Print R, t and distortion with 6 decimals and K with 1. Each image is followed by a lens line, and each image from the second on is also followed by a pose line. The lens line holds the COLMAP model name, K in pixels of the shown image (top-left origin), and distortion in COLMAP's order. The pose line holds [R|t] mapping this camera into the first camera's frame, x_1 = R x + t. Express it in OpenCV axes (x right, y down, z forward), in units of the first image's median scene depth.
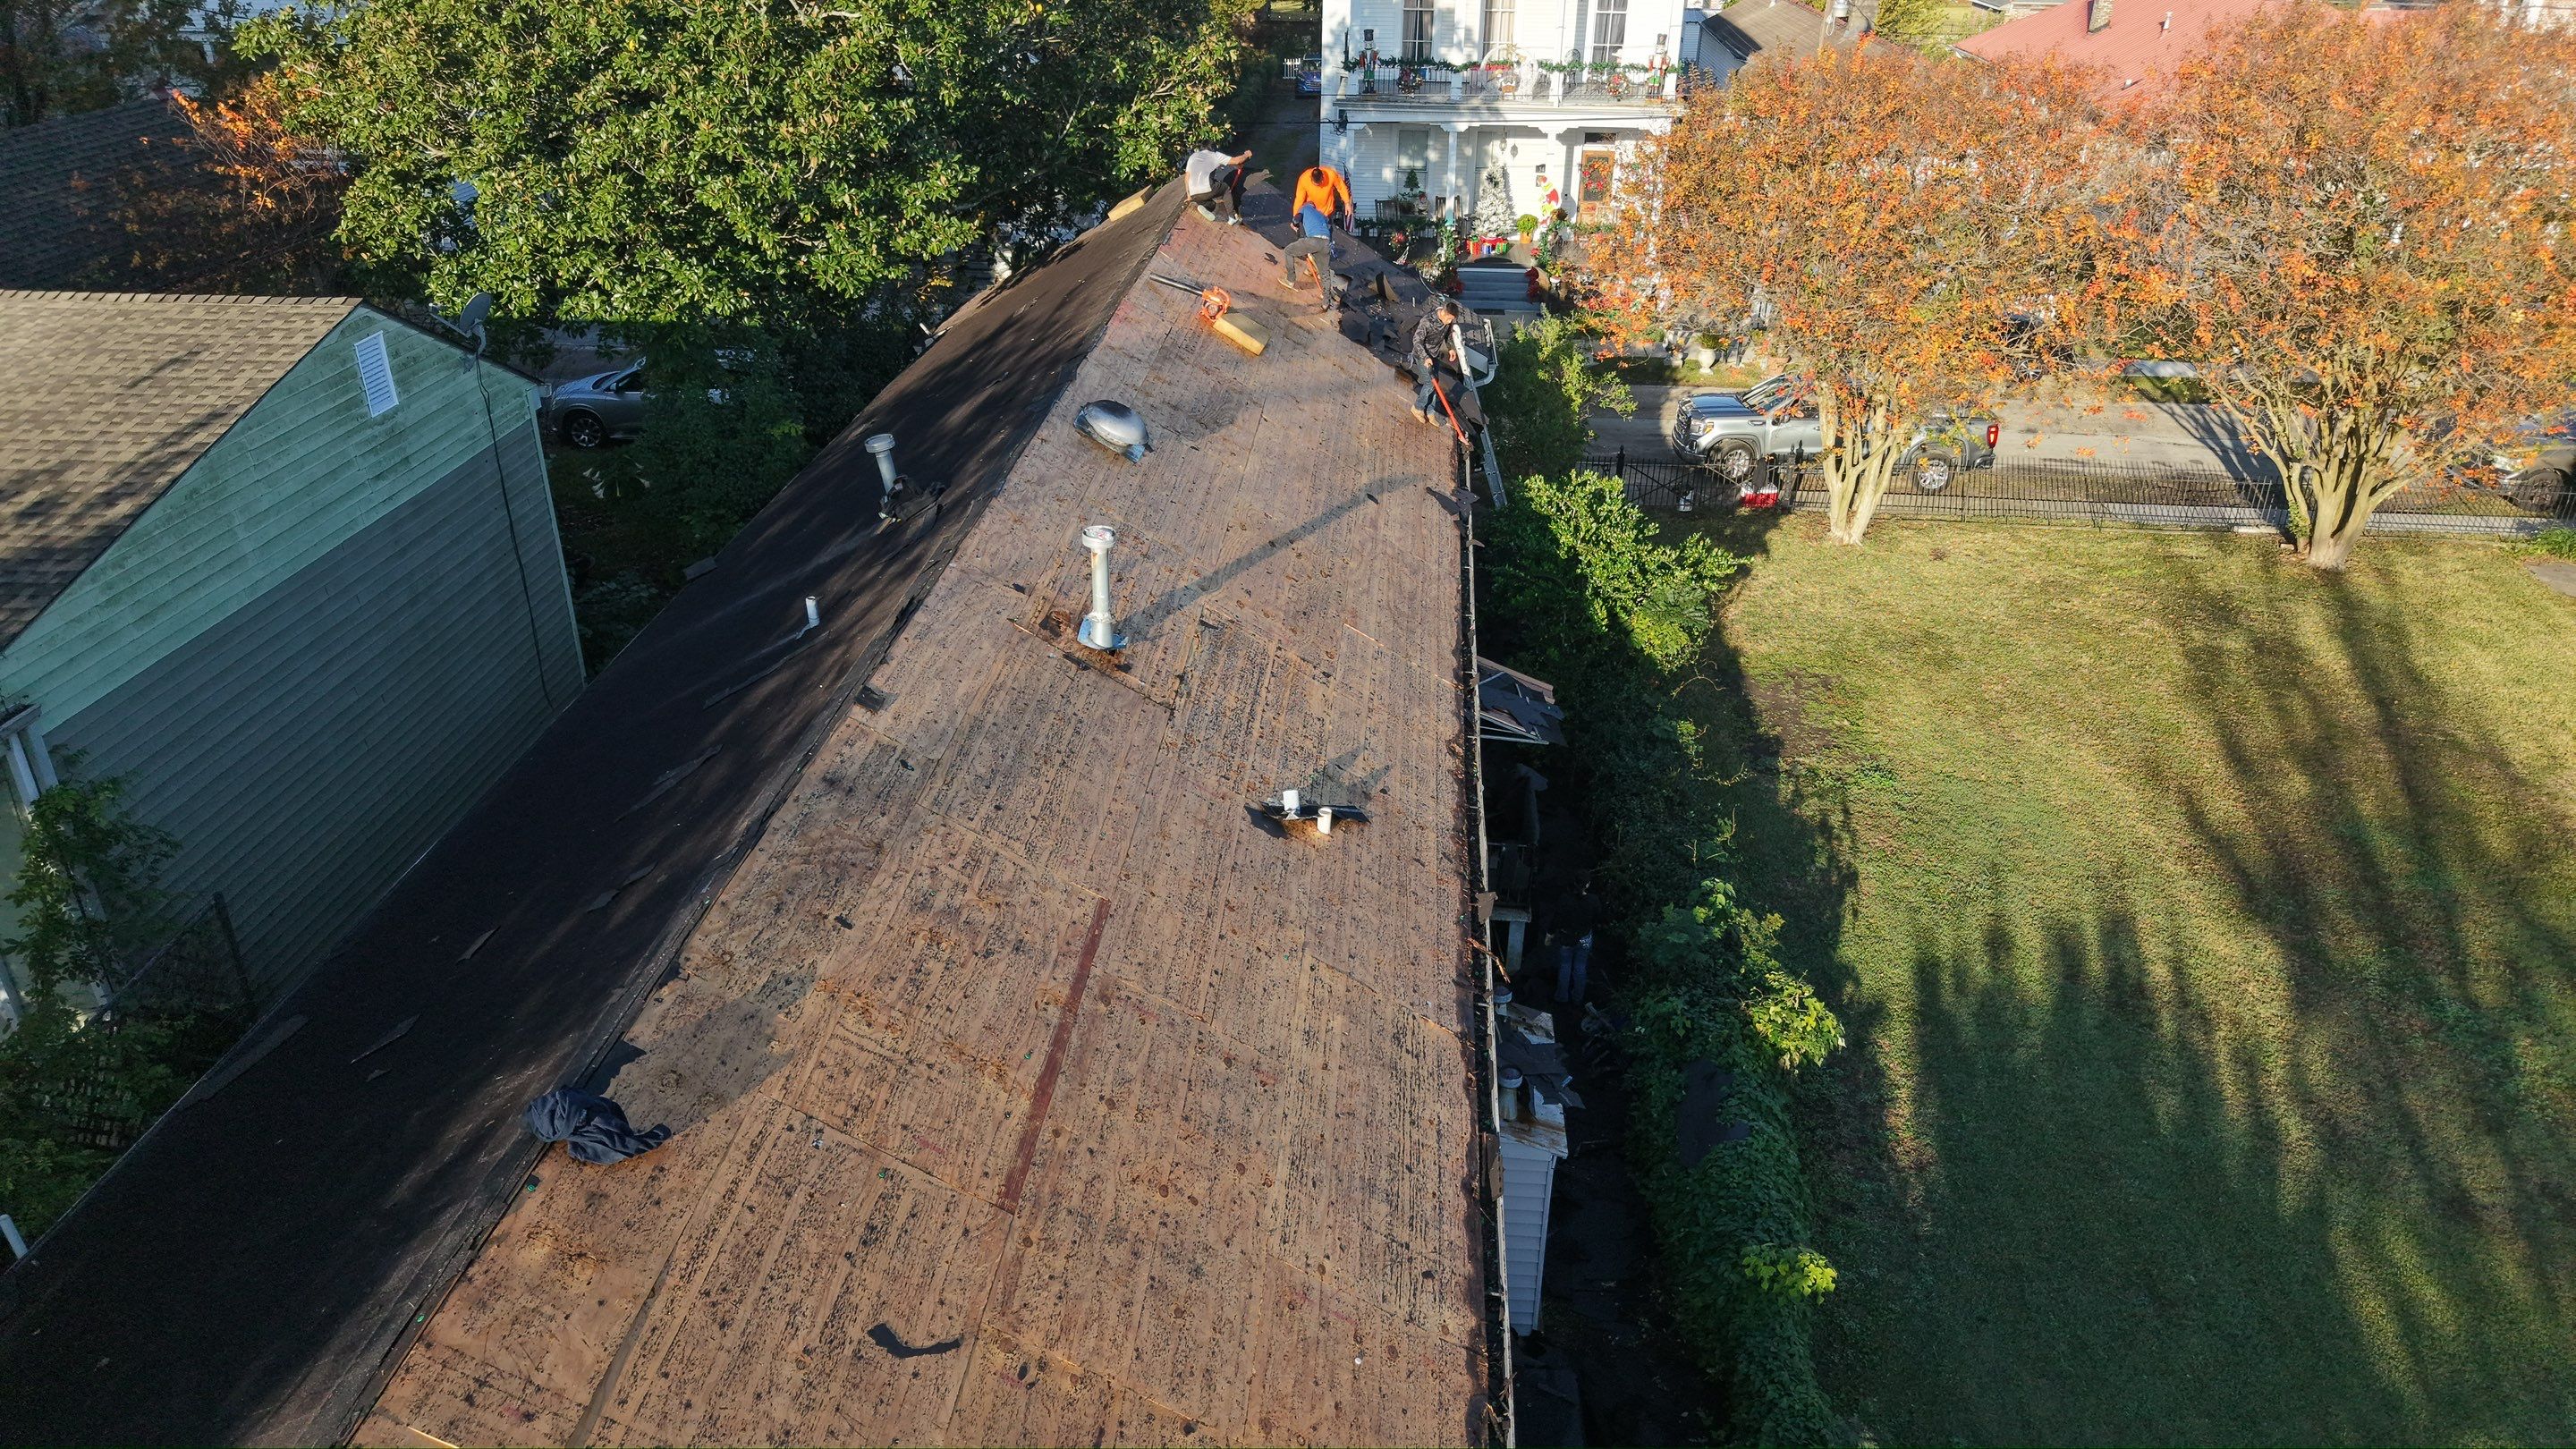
lens RADIAL K [[1728.2, 0, 1275.5], [0, 1728.2, 721.3], [0, 0, 1]] dist [0.006637, -0.003674]
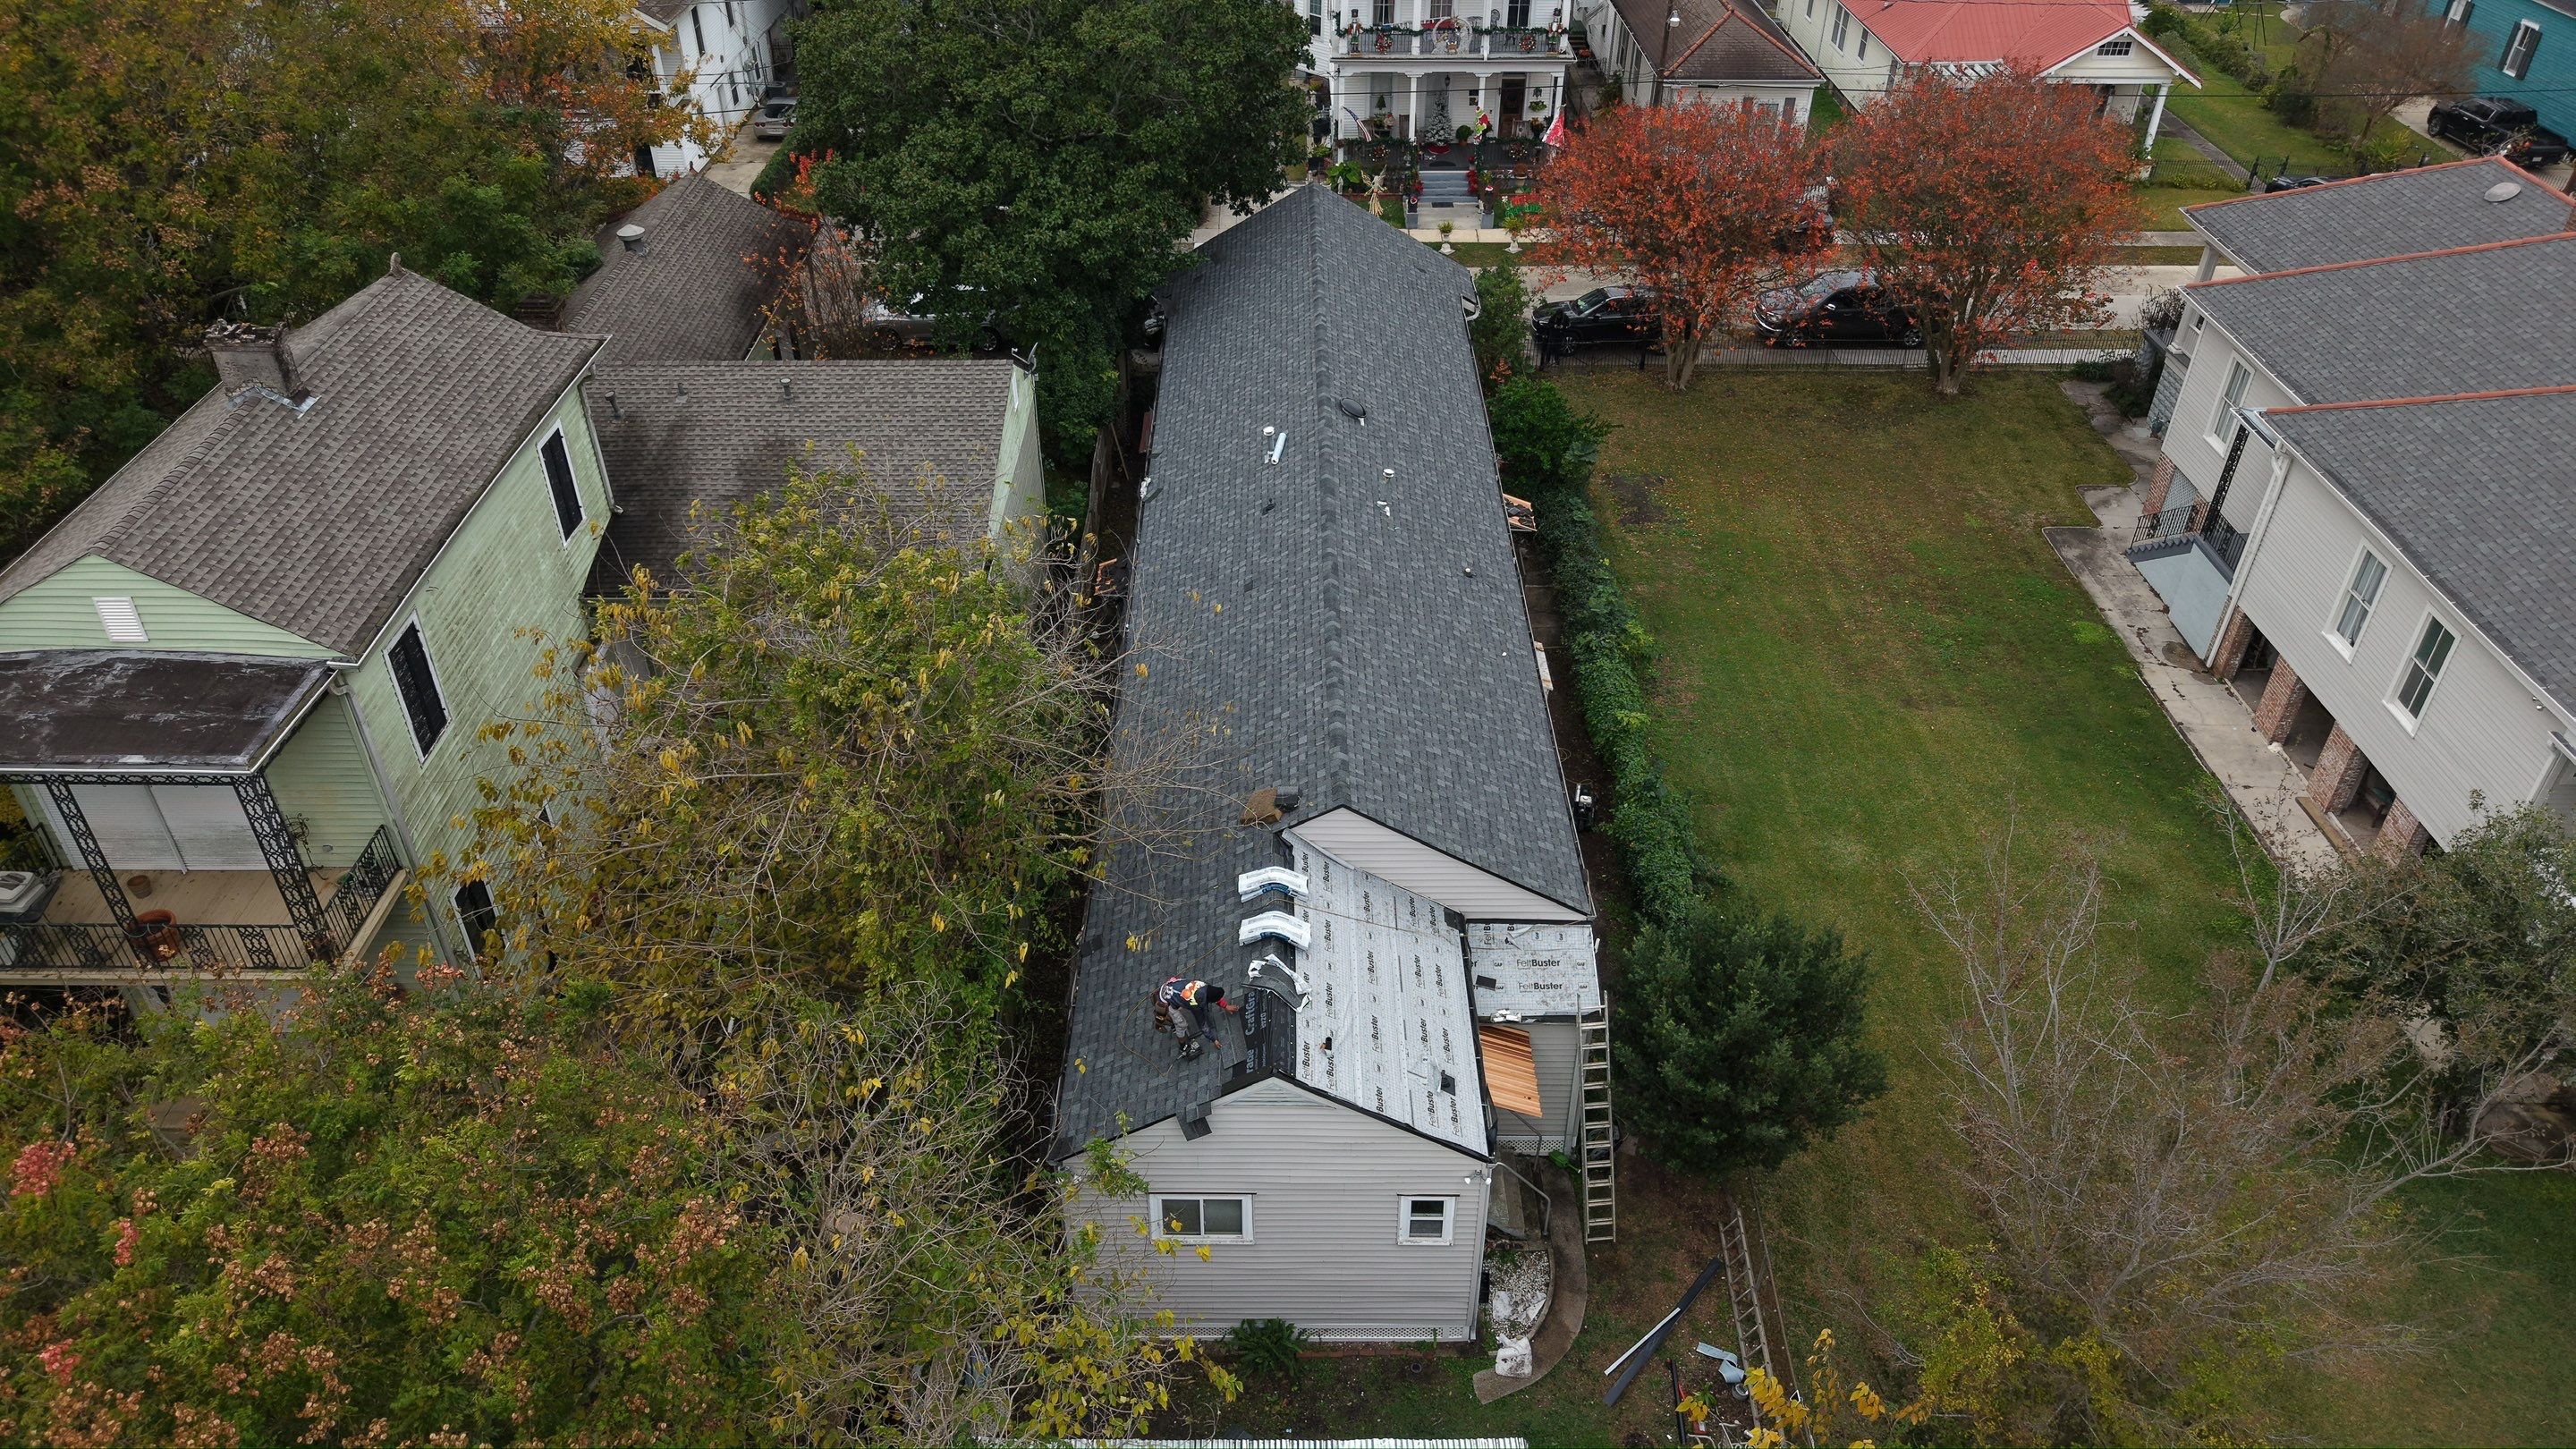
lens RADIAL K [[1728.2, 0, 1275.5], [0, 1728.2, 721.3], [0, 0, 1]] dist [0.006637, -0.003674]
pose [[0.996738, -0.057526, 0.056612, -0.126273], [0.048387, 0.987298, 0.151329, -0.038659], [-0.064598, -0.148096, 0.986861, -0.493944]]
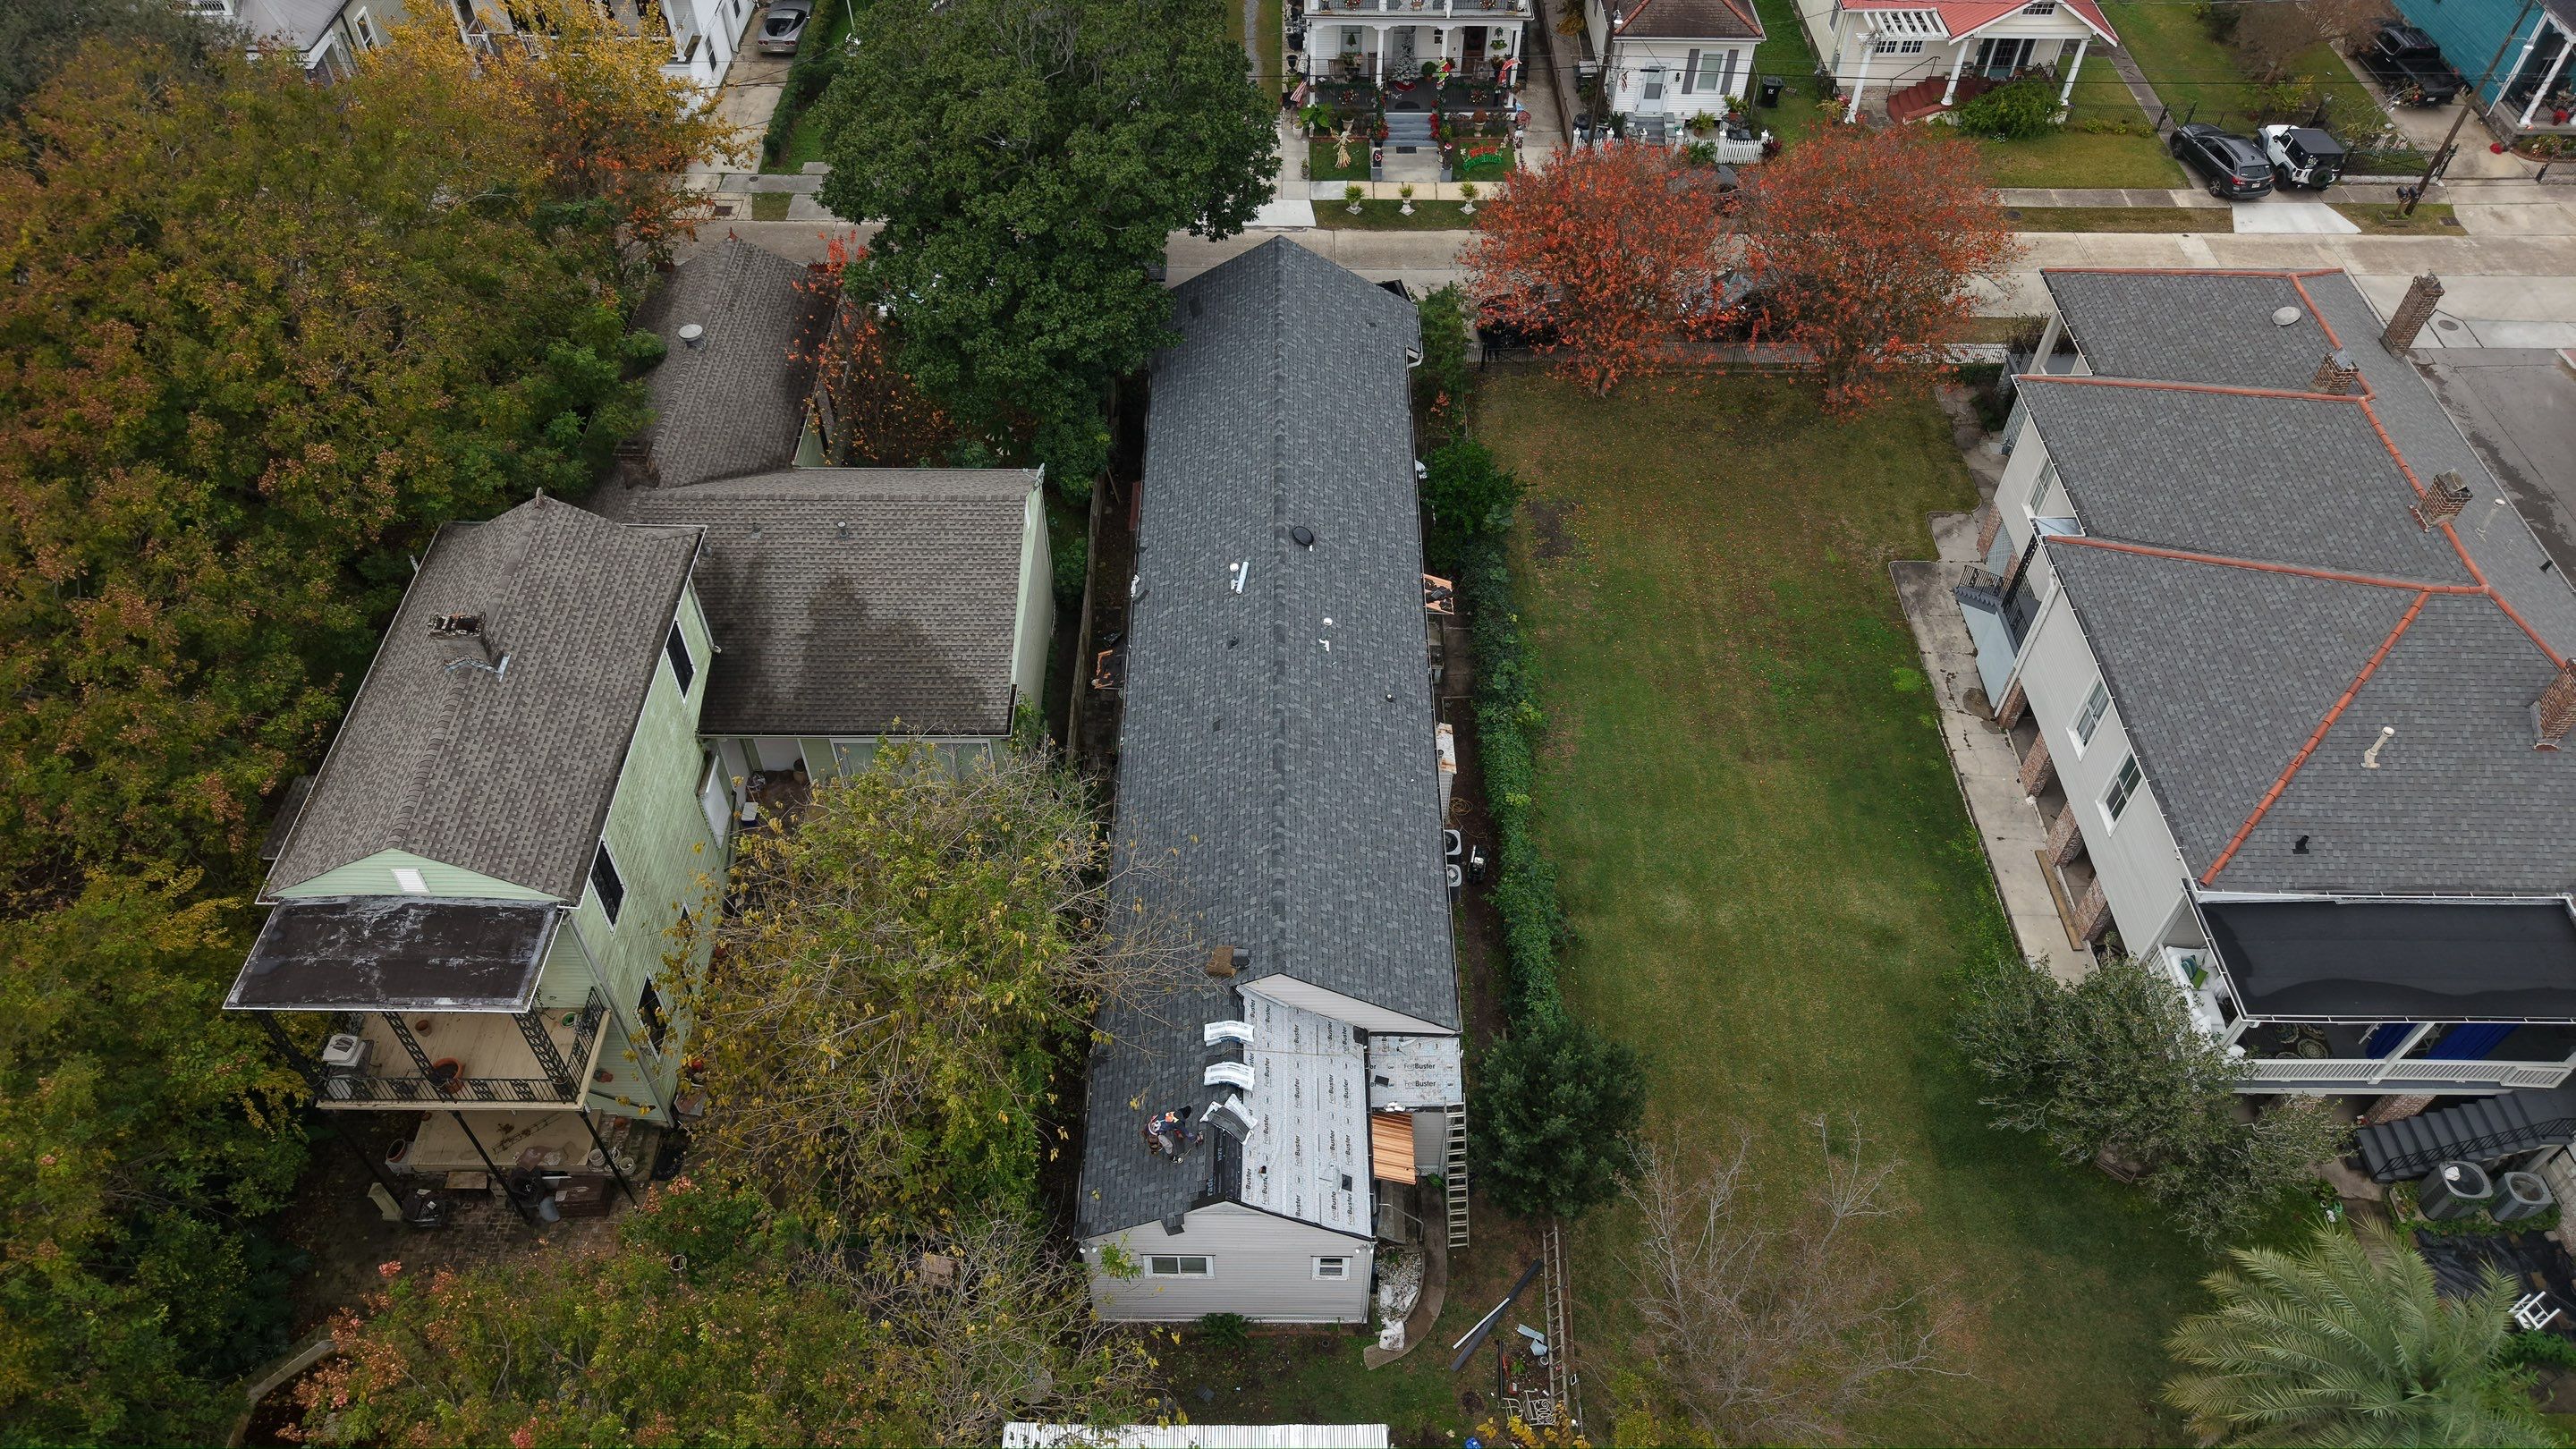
lens RADIAL K [[1728.2, 0, 1275.5], [0, 1728.2, 721.3], [0, 0, 1]] dist [0.006637, -0.003674]
pose [[0.996777, -0.062632, 0.050120, -0.107346], [0.041082, 0.935220, 0.351676, -0.320507], [-0.068899, -0.348483, 0.934779, -0.645144]]
